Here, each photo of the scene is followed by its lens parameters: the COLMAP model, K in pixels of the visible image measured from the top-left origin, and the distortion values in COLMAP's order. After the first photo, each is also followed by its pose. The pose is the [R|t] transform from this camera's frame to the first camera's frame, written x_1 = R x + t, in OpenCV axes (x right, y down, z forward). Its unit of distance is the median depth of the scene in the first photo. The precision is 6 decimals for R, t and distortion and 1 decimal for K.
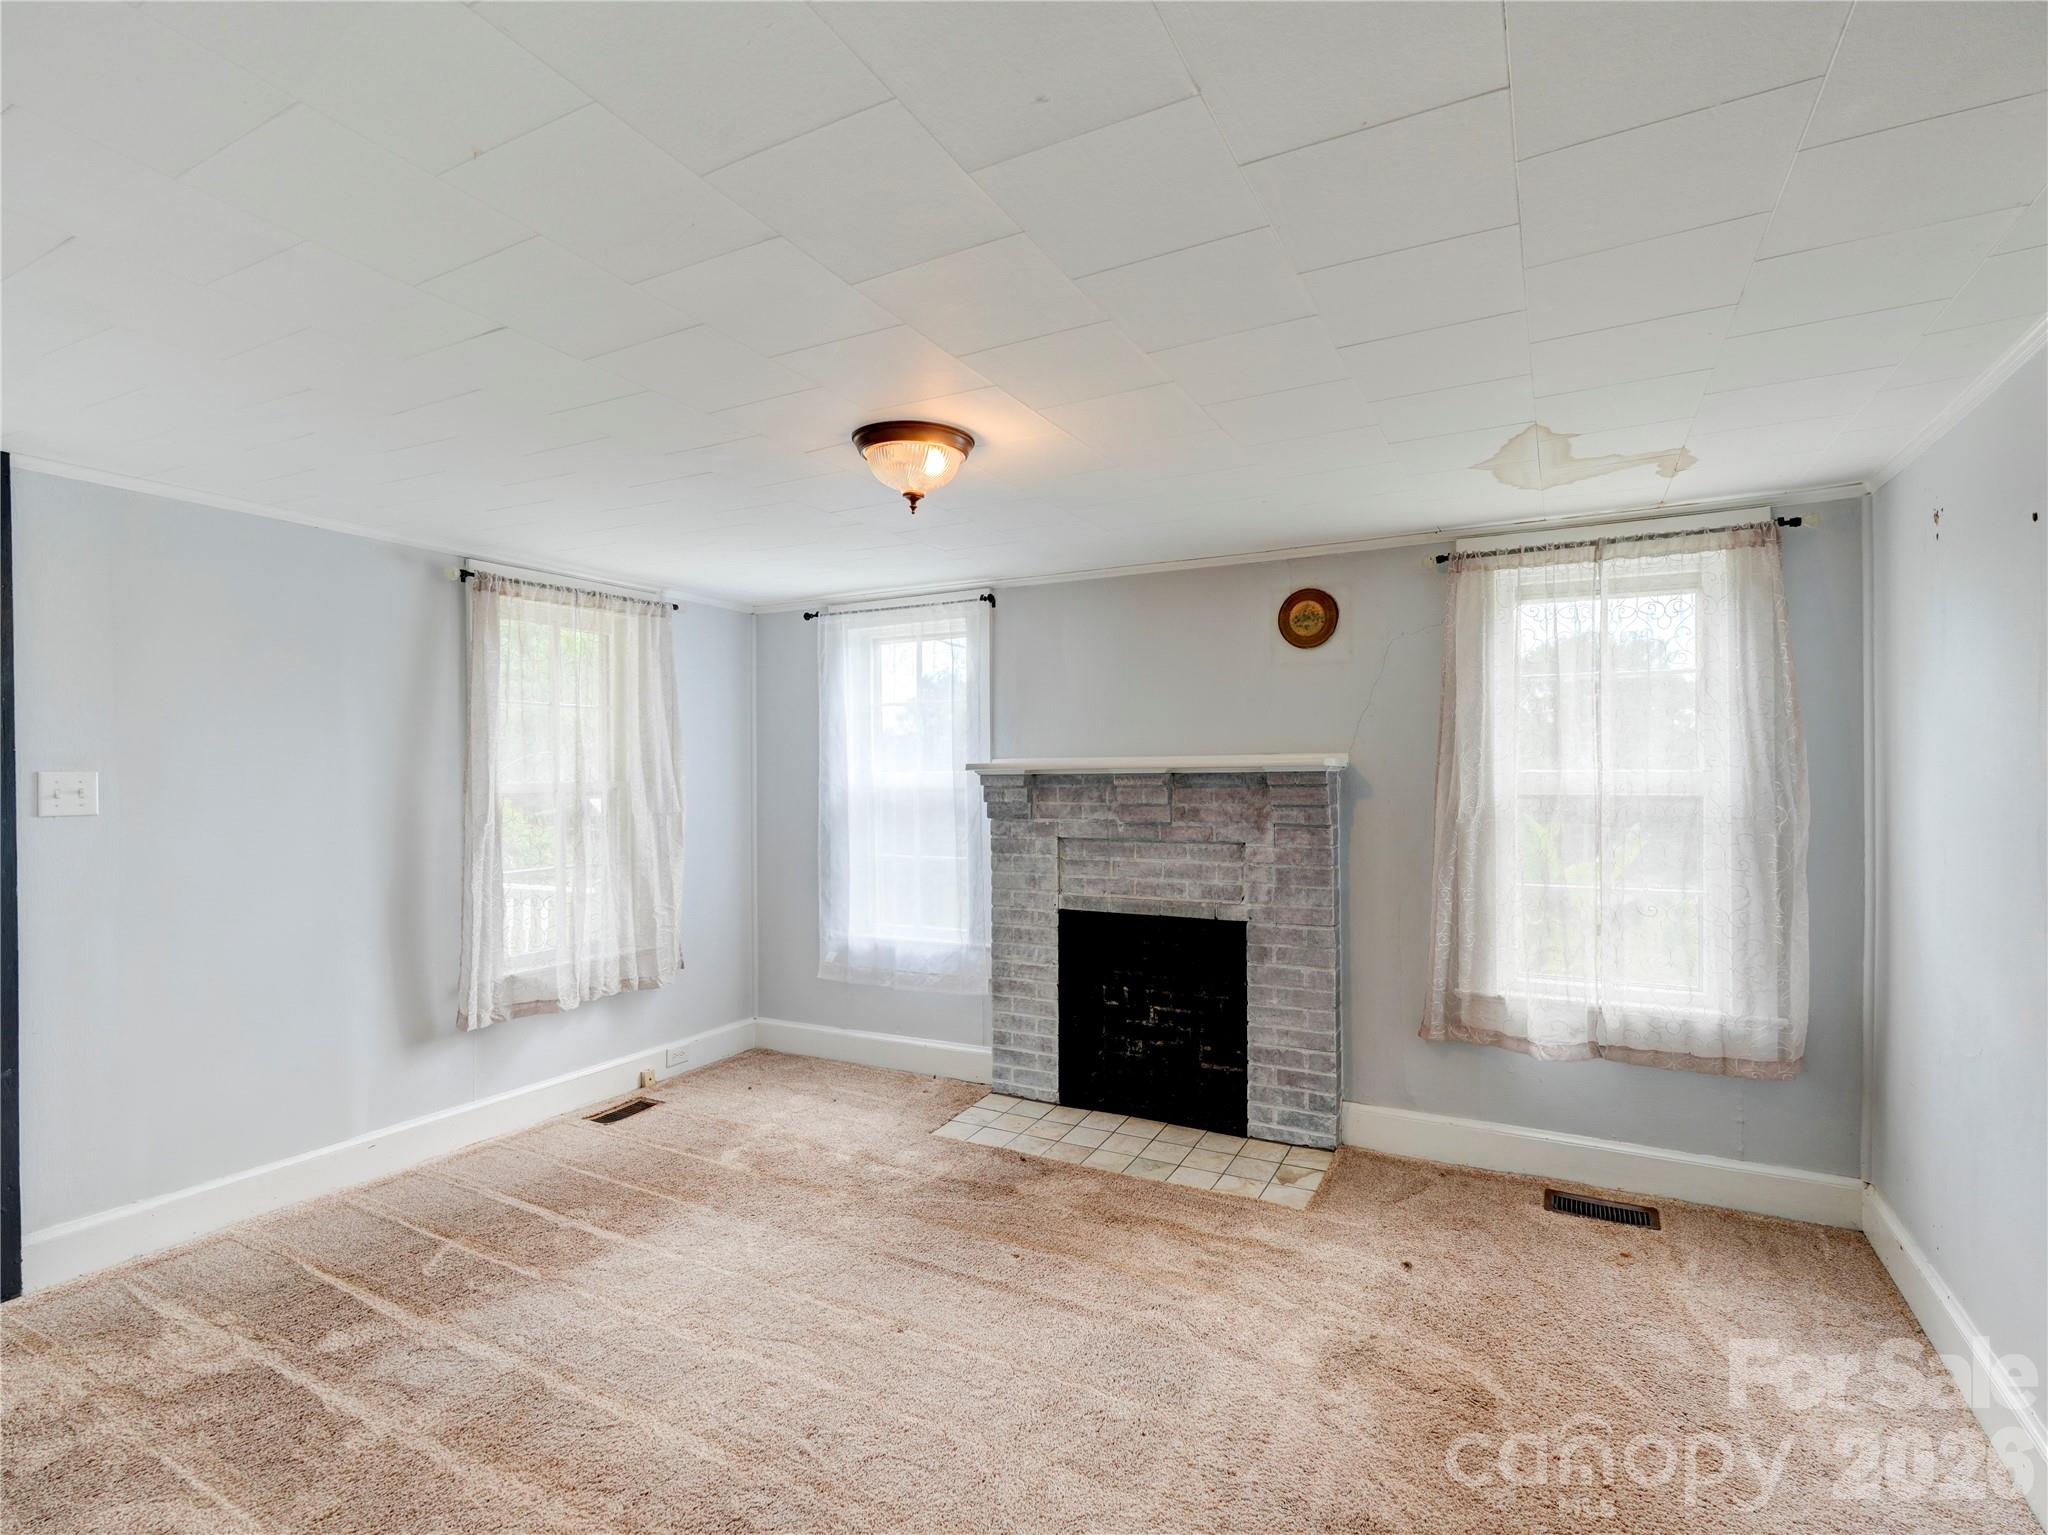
lens RADIAL K [[1002.4, 0, 1025.7], [0, 1002.4, 768.7], [0, 0, 1]] dist [0.000014, 0.001509]
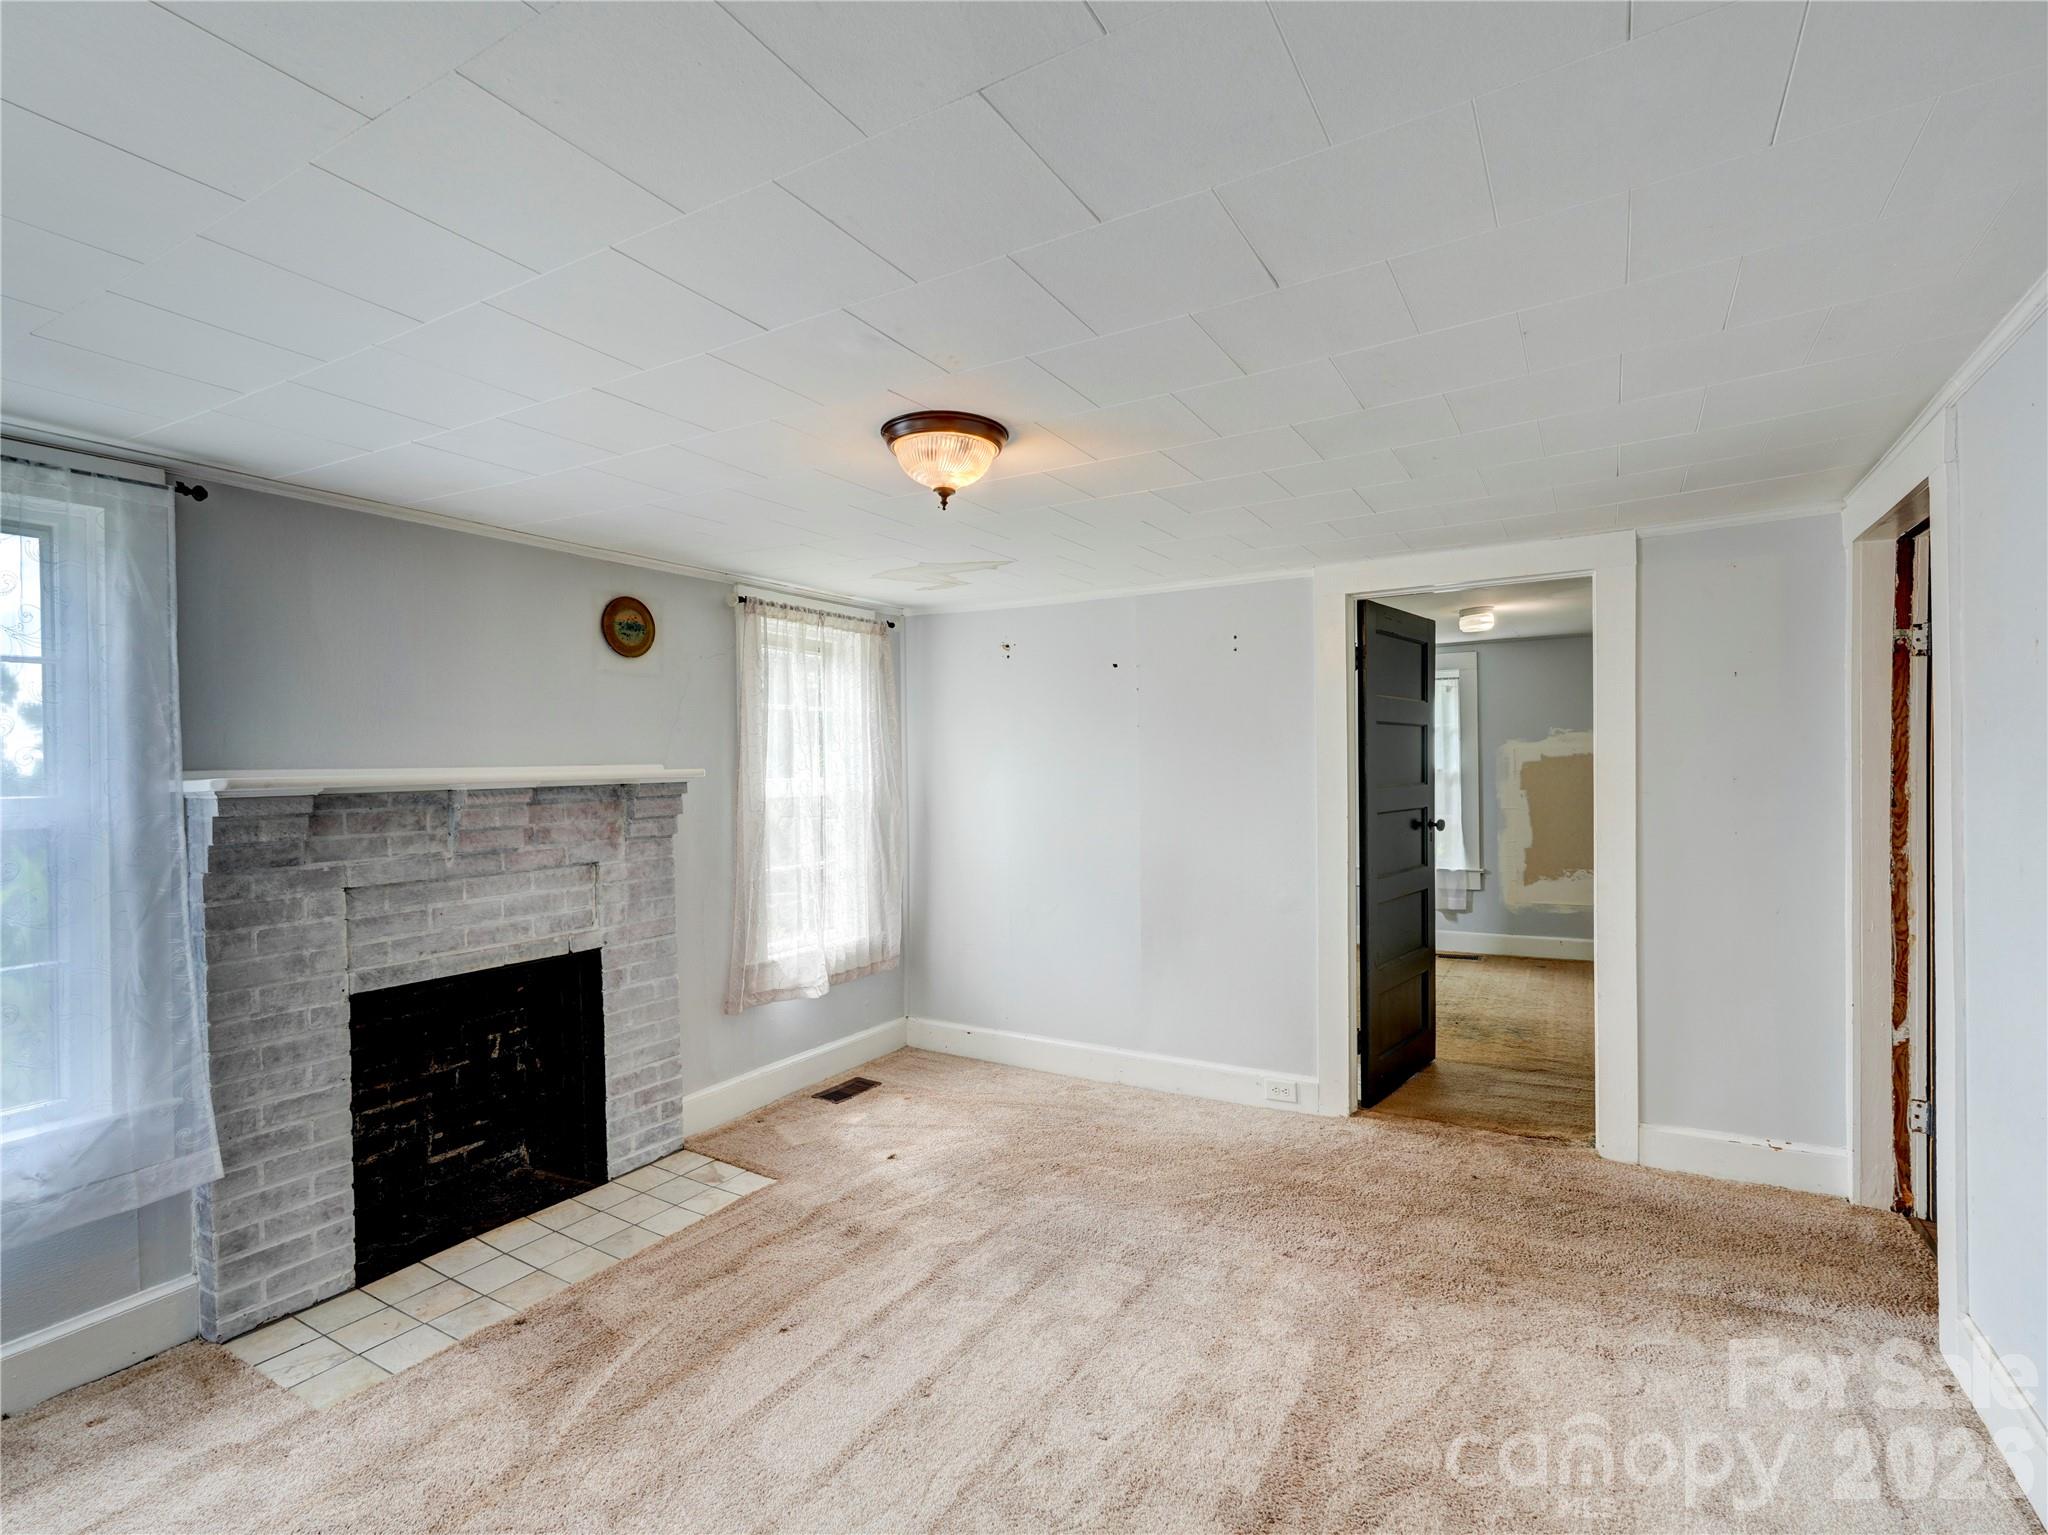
lens RADIAL K [[1002.4, 0, 1025.7], [0, 1002.4, 768.7], [0, 0, 1]] dist [0.000014, 0.001509]
pose [[0.034101, 0.002047, 0.999416, -0.680243], [0.014610, 0.999890, -0.002546, -0.003022], [-0.999312, 0.014688, 0.034067, 0.574763]]
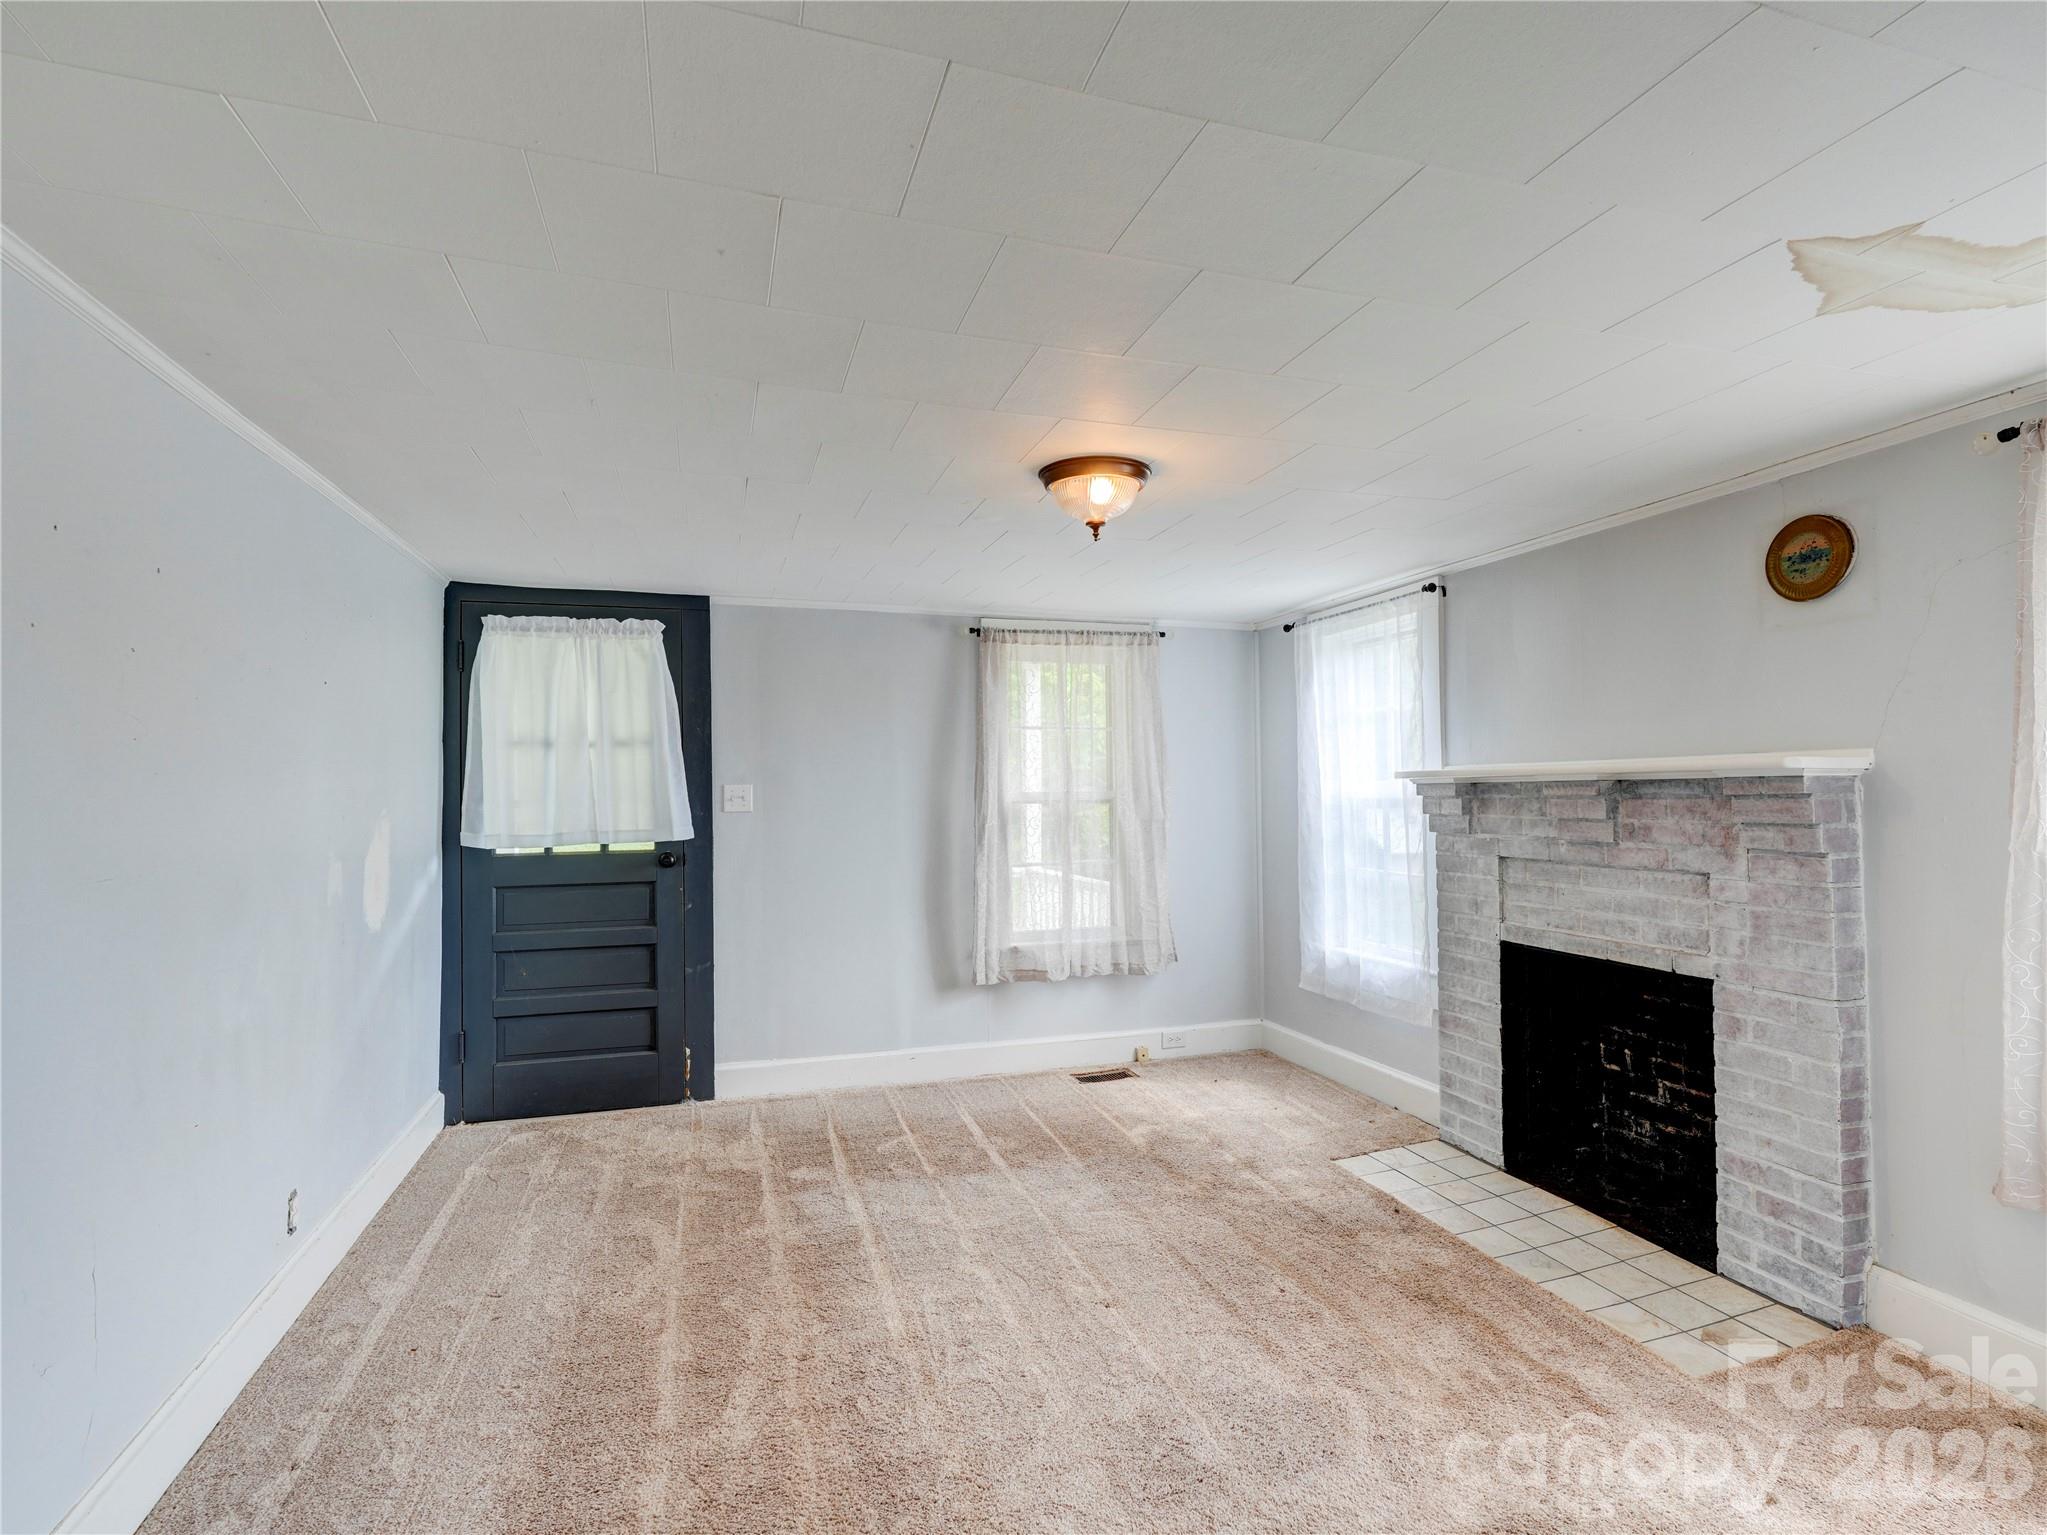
lens RADIAL K [[1001.9, 0, 1025.2], [0, 1001.9, 768.7], [0, 0, 1]] dist [0.000014, 0.001509]
pose [[0.718508, -0.016048, -0.695334, 0.370608], [0.008237, 0.999860, -0.014565, 0.003167], [0.695470, 0.004737, 0.718540, 0.113217]]
